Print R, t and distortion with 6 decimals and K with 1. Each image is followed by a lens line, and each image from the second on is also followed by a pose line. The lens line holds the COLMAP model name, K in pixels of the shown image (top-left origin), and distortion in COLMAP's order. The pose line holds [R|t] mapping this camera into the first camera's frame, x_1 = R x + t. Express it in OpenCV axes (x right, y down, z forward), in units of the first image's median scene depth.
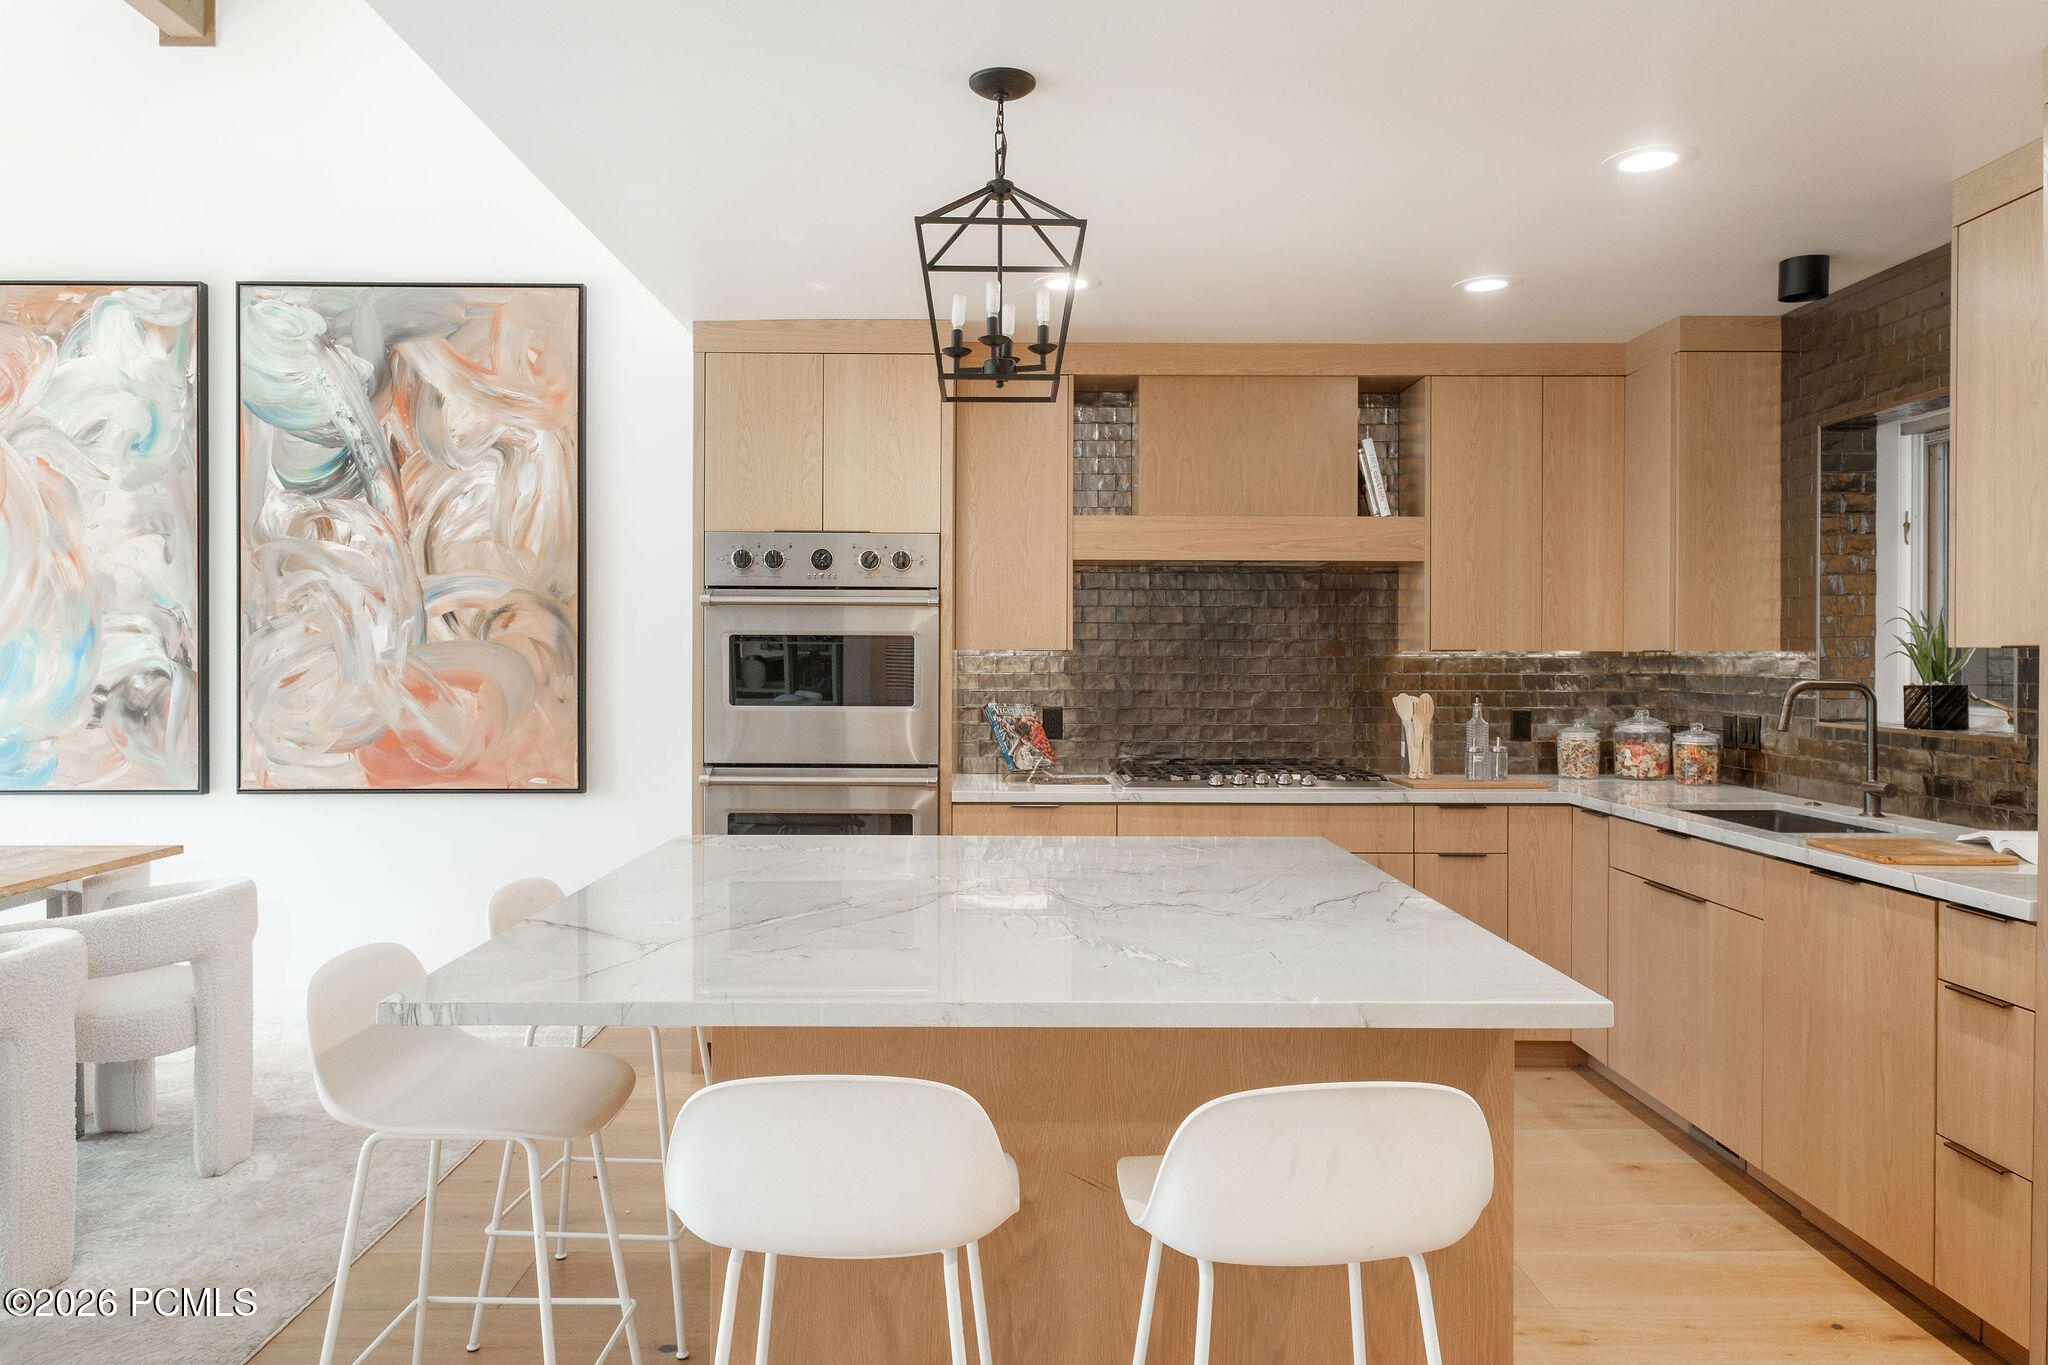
lens RADIAL K [[1345.5, 0, 1024.0], [0, 1345.5, 682.5], [0, 0, 1]] dist [0.001107, 0.002766]
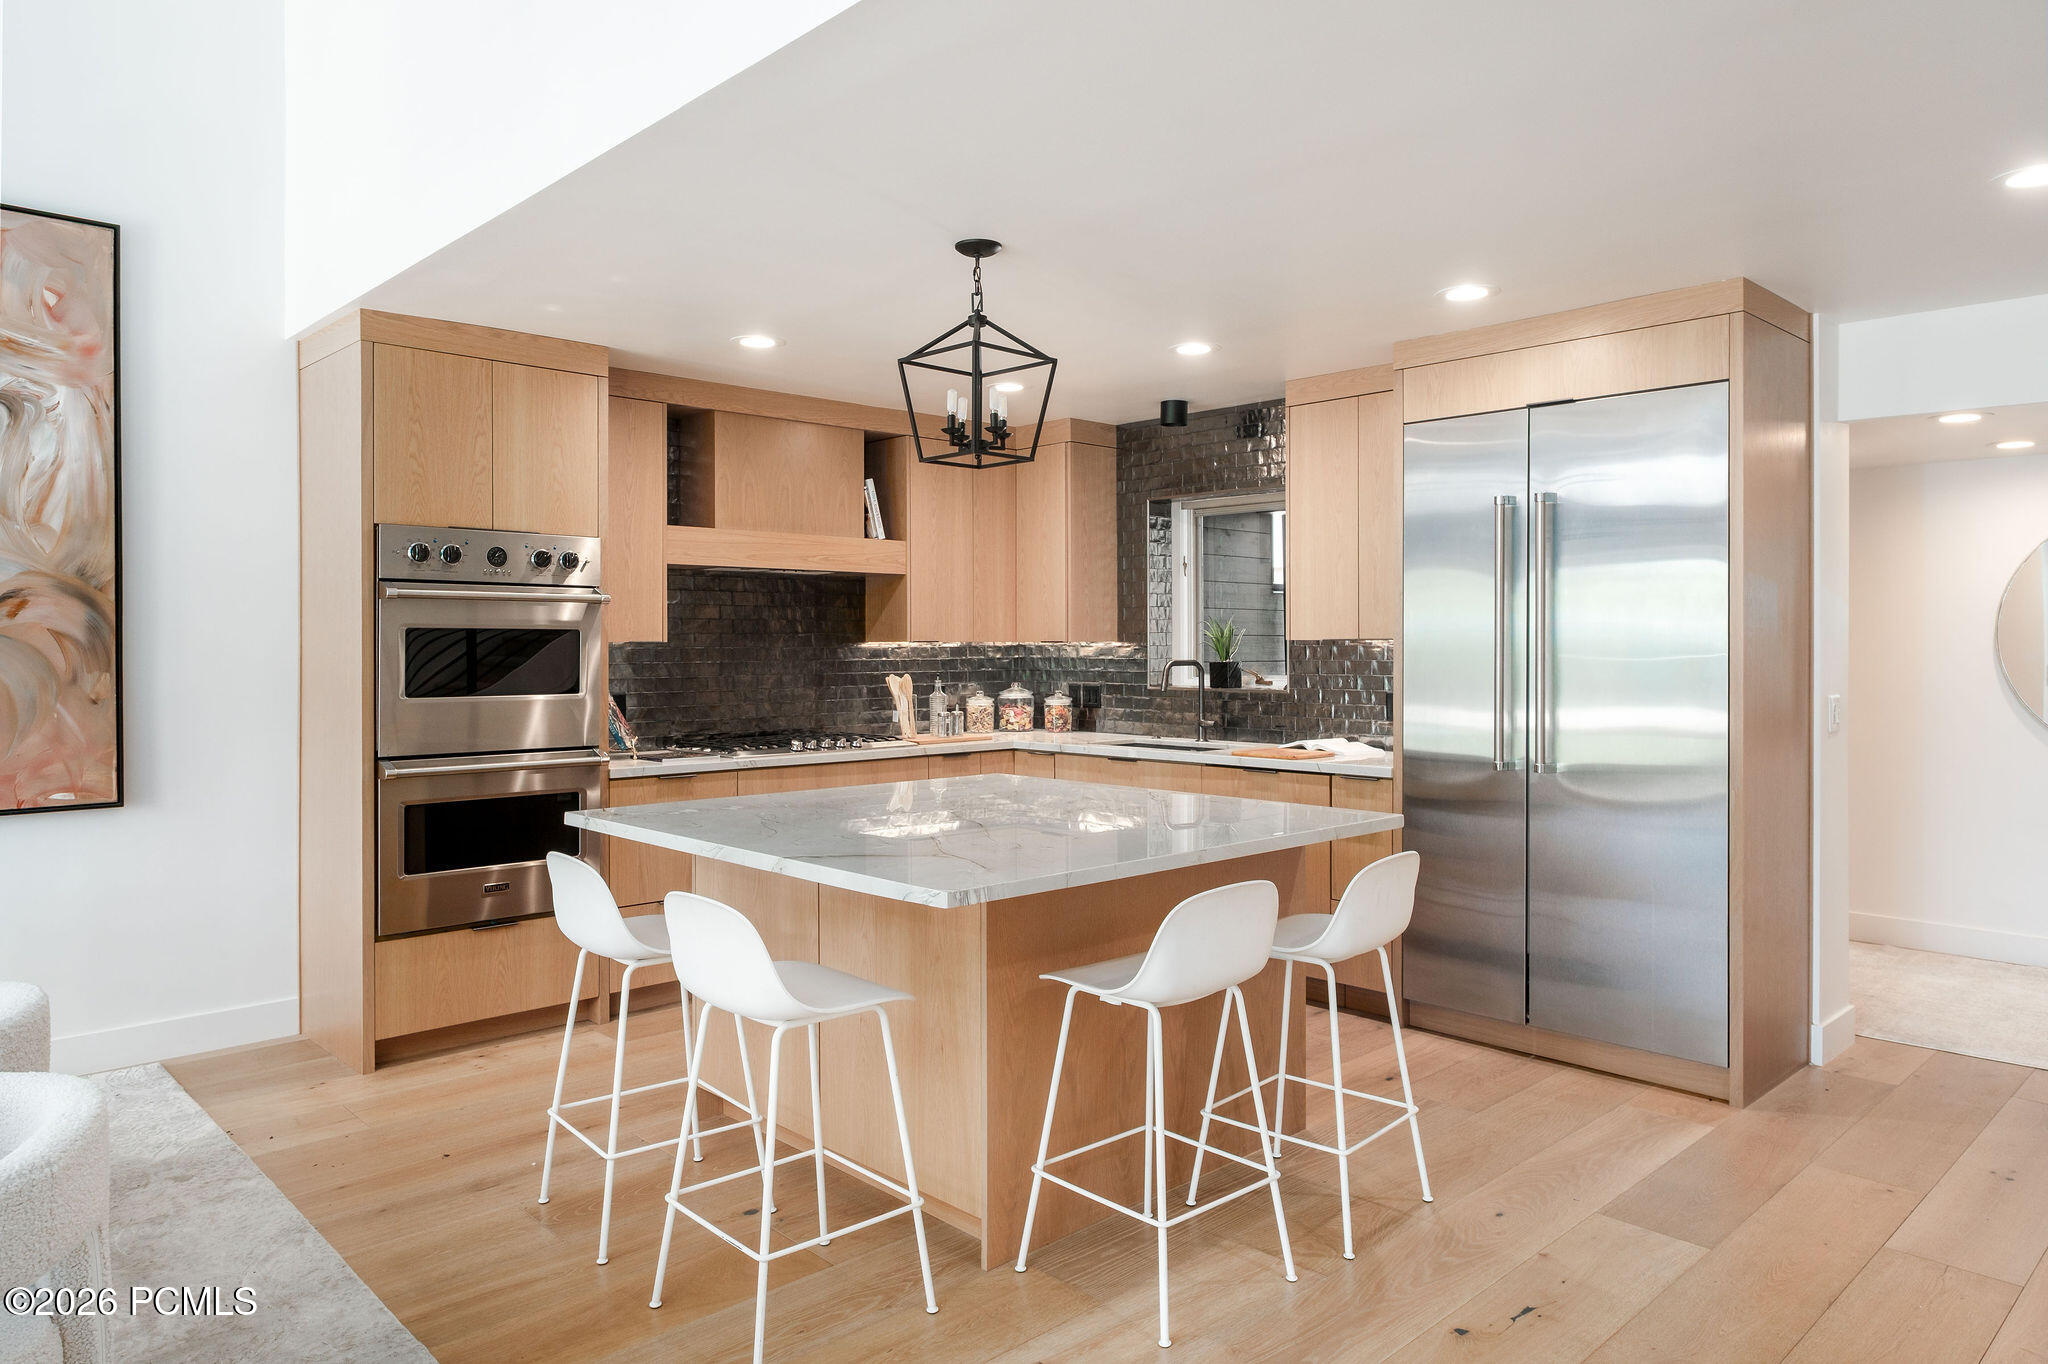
lens RADIAL K [[1312.9, 0, 1016.5], [0, 1312.9, 668.4], [0, 0, 1]] dist [-0.001886, 0.003329]
pose [[0.731536, -0.015899, 0.681618, -0.495707], [0.016939, 0.999843, 0.005142, -0.002178], [-0.681593, 0.007784, 0.731690, -0.022998]]
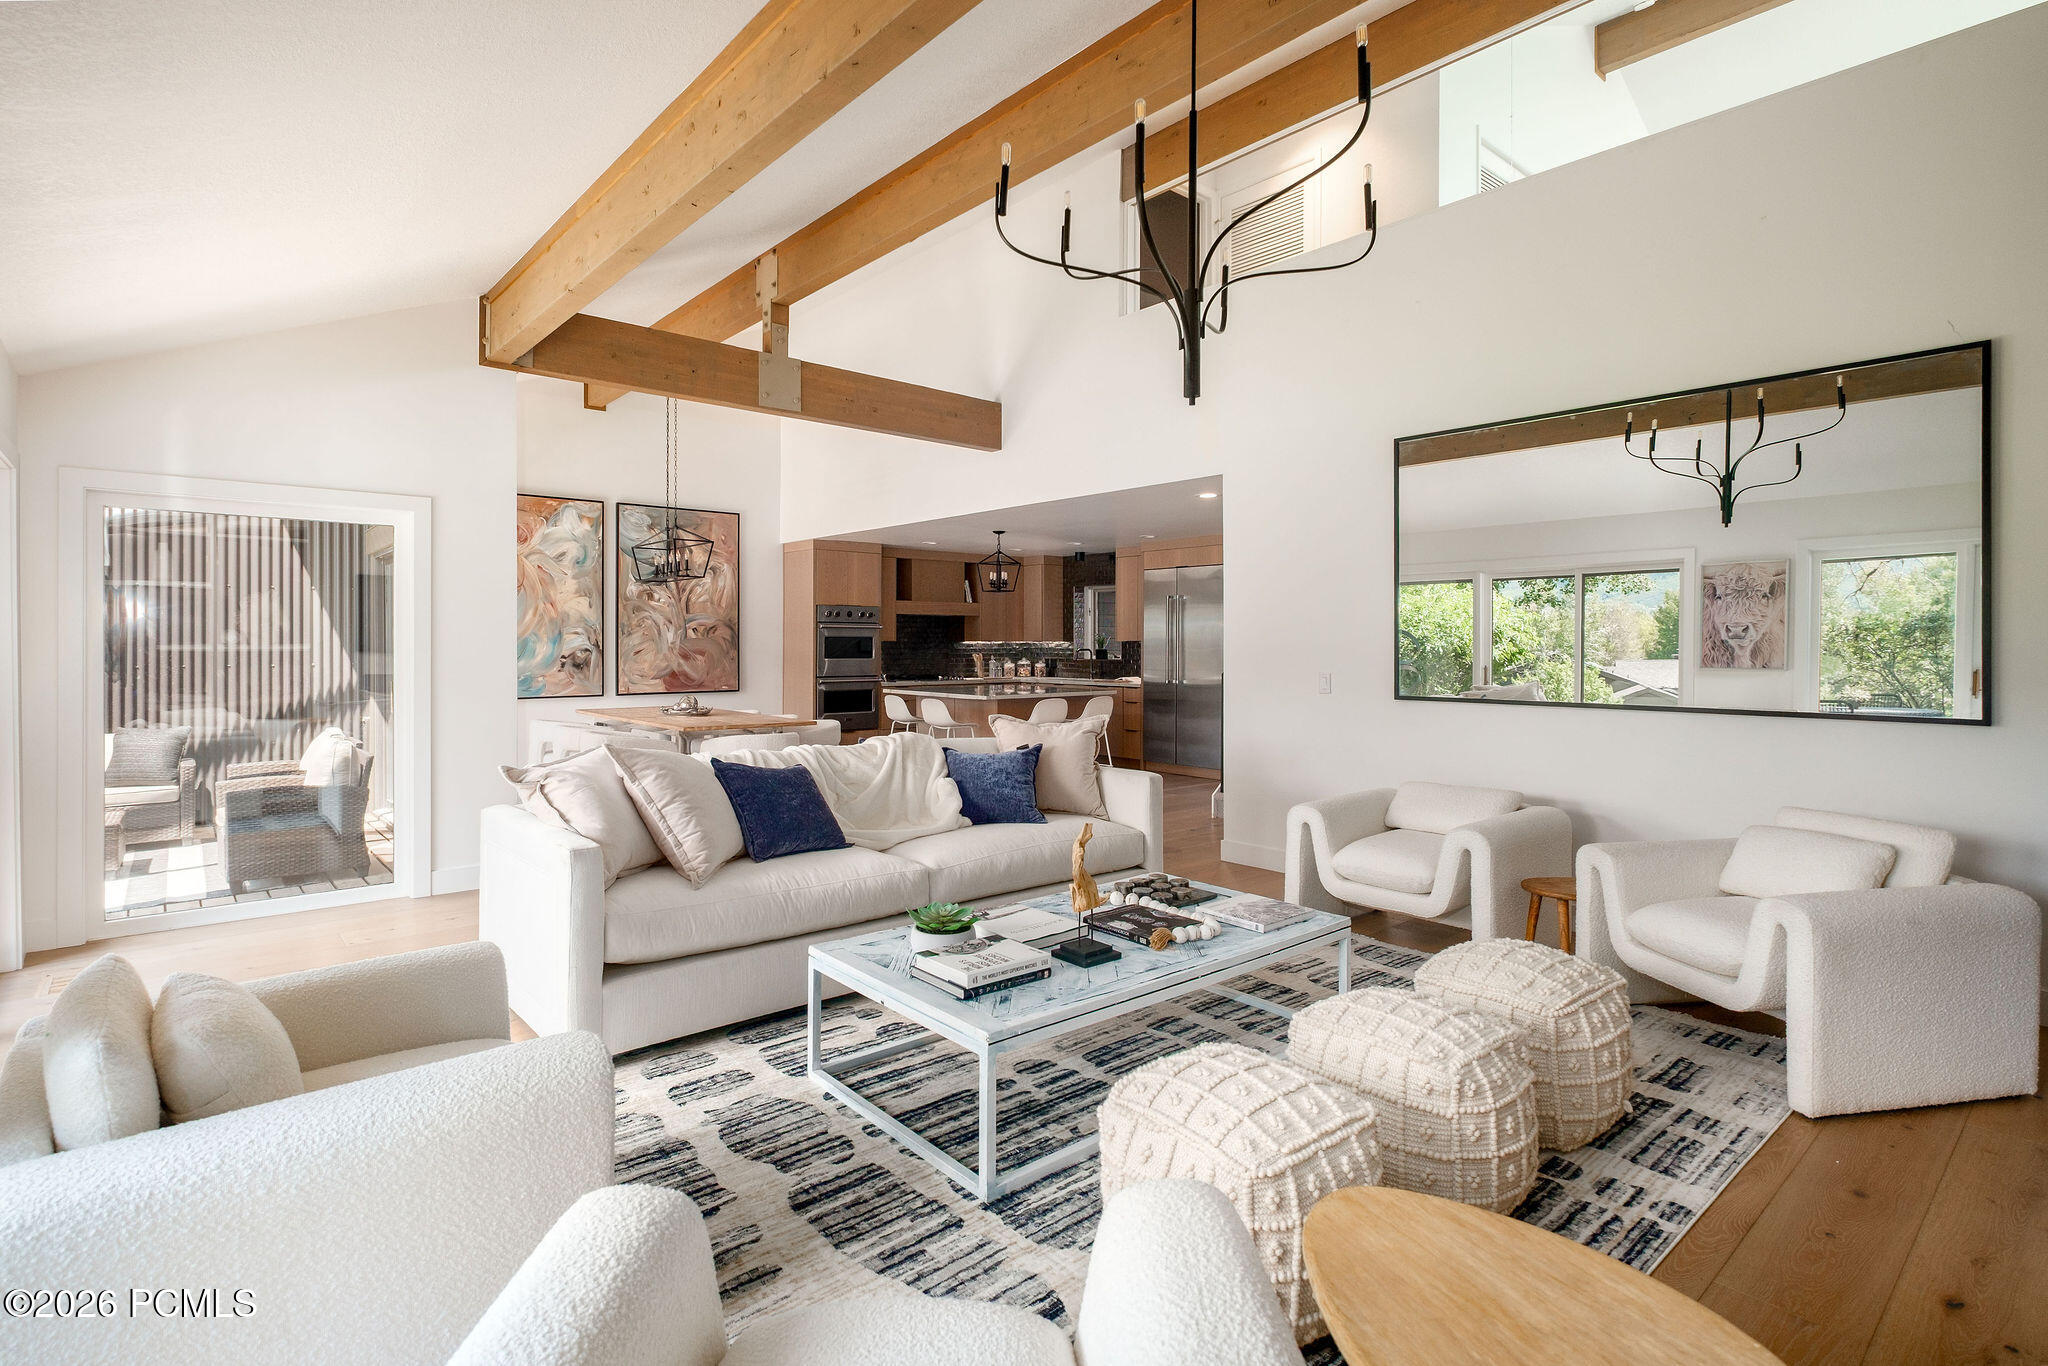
lens RADIAL K [[1000.6, 0, 1030.4], [0, 1000.6, 659.0], [0, 0, 1]] dist [-0.000133, -0.000151]
pose [[0.756730, -0.012513, 0.653608, -1.276819], [0.012839, 0.999908, 0.004279, 0.012806], [-0.653602, 0.005153, 0.756821, -1.033836]]
